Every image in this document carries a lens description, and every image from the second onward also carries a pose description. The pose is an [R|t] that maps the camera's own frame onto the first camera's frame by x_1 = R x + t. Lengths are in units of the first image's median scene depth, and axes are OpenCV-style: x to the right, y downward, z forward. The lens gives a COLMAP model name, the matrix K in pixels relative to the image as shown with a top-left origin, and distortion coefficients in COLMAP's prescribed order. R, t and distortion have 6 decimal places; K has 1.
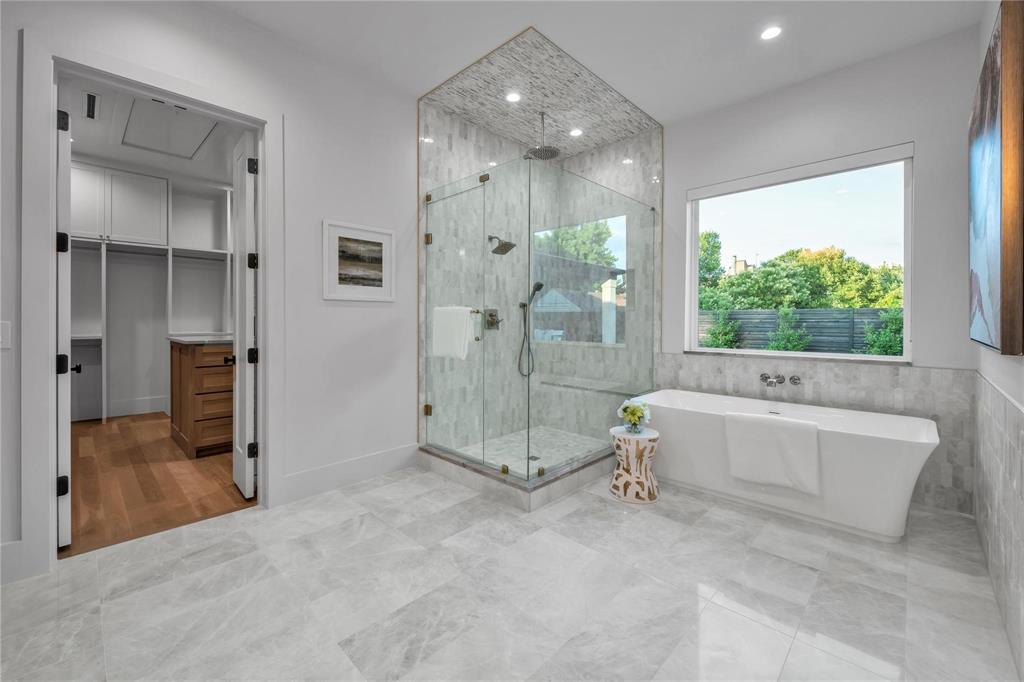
lens RADIAL K [[420.3, 0, 506.7], [0, 420.3, 322.4], [0, 0, 1]] dist [0.001142, -0.005282]
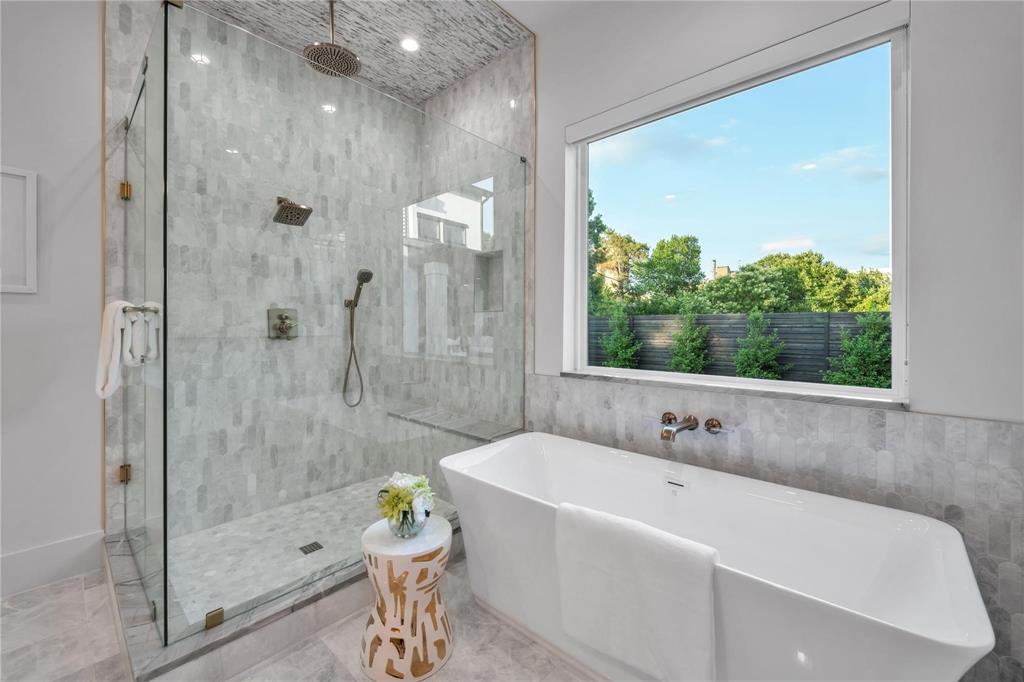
lens RADIAL K [[417.4, 0, 512.9], [0, 417.4, 323.7], [0, 0, 1]] dist [0.007389, -0.005548]
pose [[0.999319, 0.000288, 0.036888, 0.290783], [0.000036, 0.999961, -0.008778, -0.001573], [-0.036890, 0.008773, 0.999281, 0.318266]]
